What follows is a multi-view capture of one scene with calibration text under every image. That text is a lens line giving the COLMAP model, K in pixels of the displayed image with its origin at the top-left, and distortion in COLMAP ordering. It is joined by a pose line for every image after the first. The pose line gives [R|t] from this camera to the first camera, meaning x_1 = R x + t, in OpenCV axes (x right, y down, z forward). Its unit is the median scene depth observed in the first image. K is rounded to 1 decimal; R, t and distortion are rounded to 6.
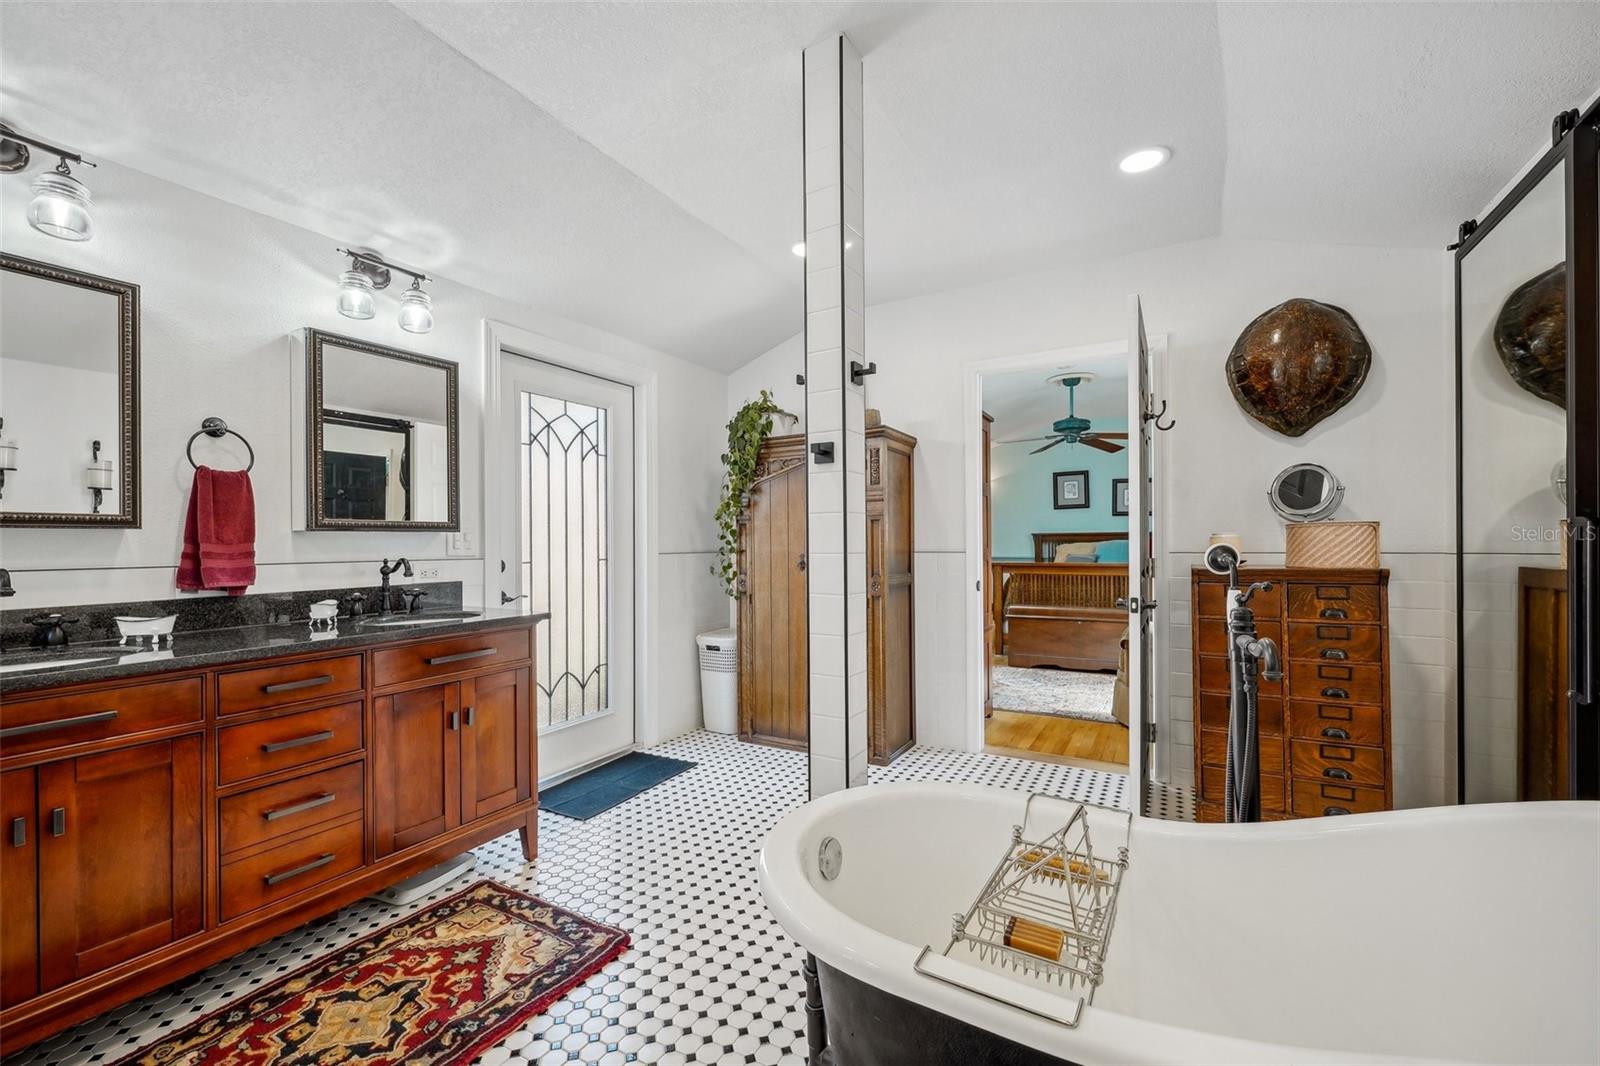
lens RADIAL K [[661.6, 0, 804.5], [0, 661.6, 535.9], [0, 0, 1]] dist [0.002510, -0.000247]
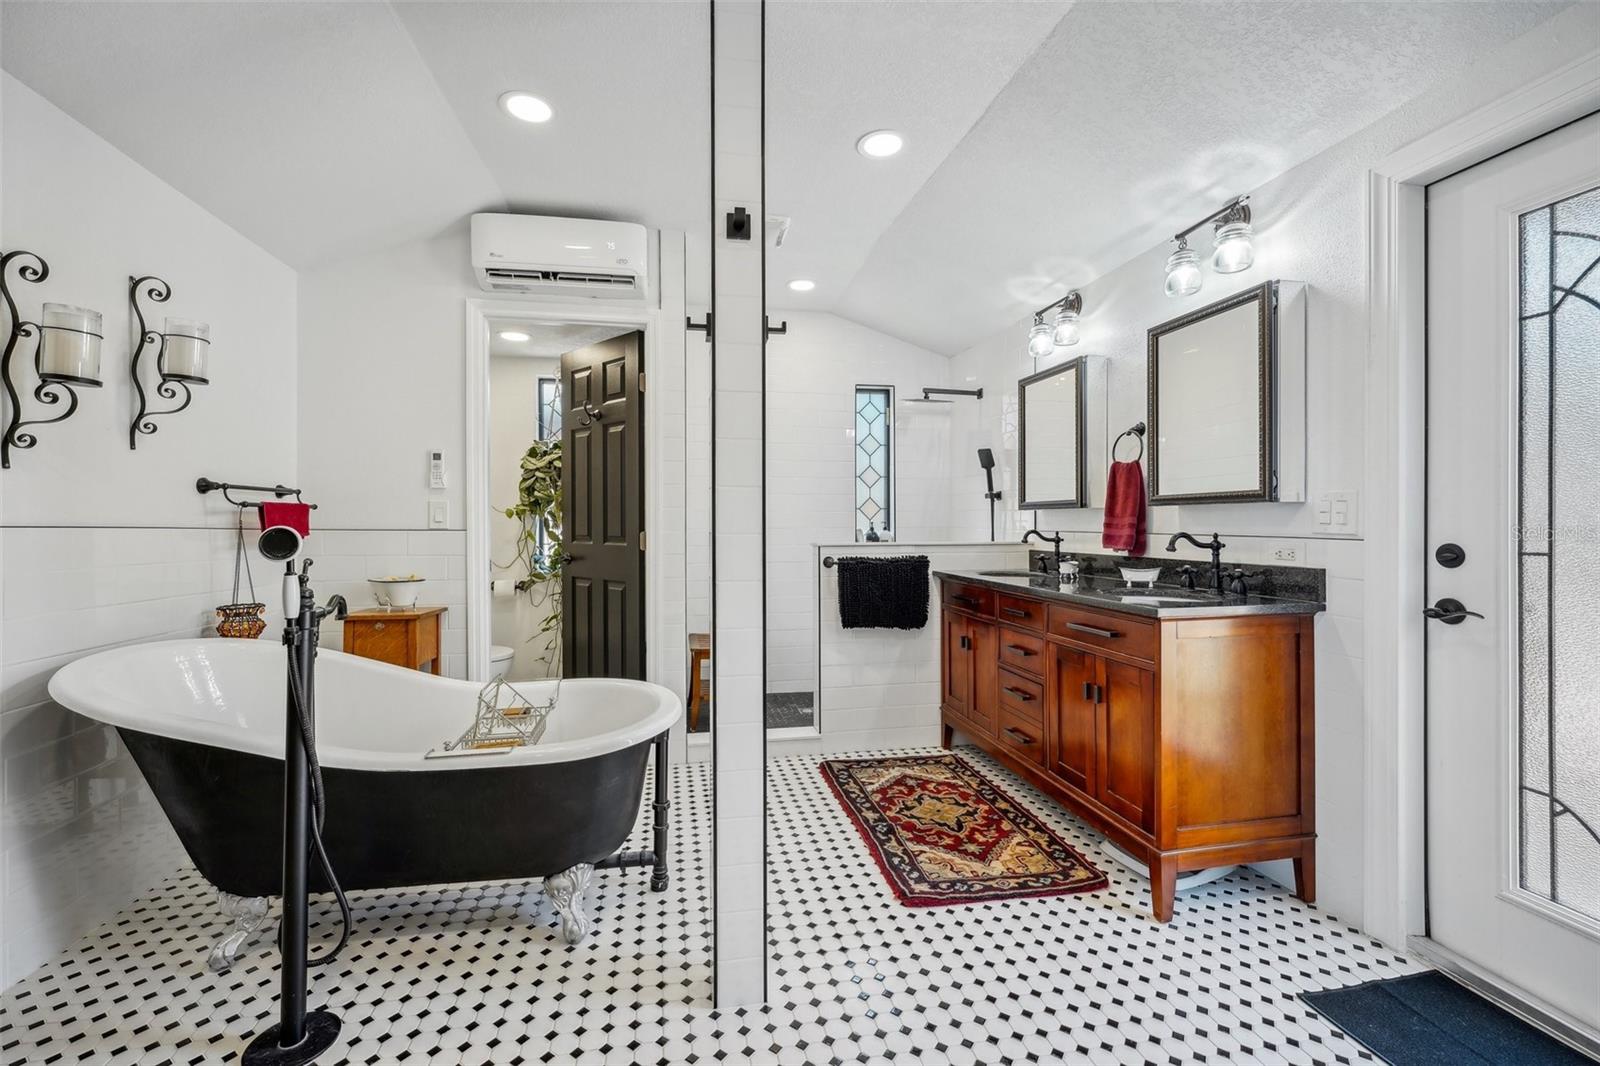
lens RADIAL K [[661.6, 0, 804.5], [0, 661.6, 528.4], [0, 0, 1]] dist [0.002510, -0.000247]
pose [[-0.750825, 0.006546, -0.660469, 0.523265], [0.005933, 0.999977, 0.003166, 0.026632], [0.660475, -0.001542, -0.750847, 1.652484]]
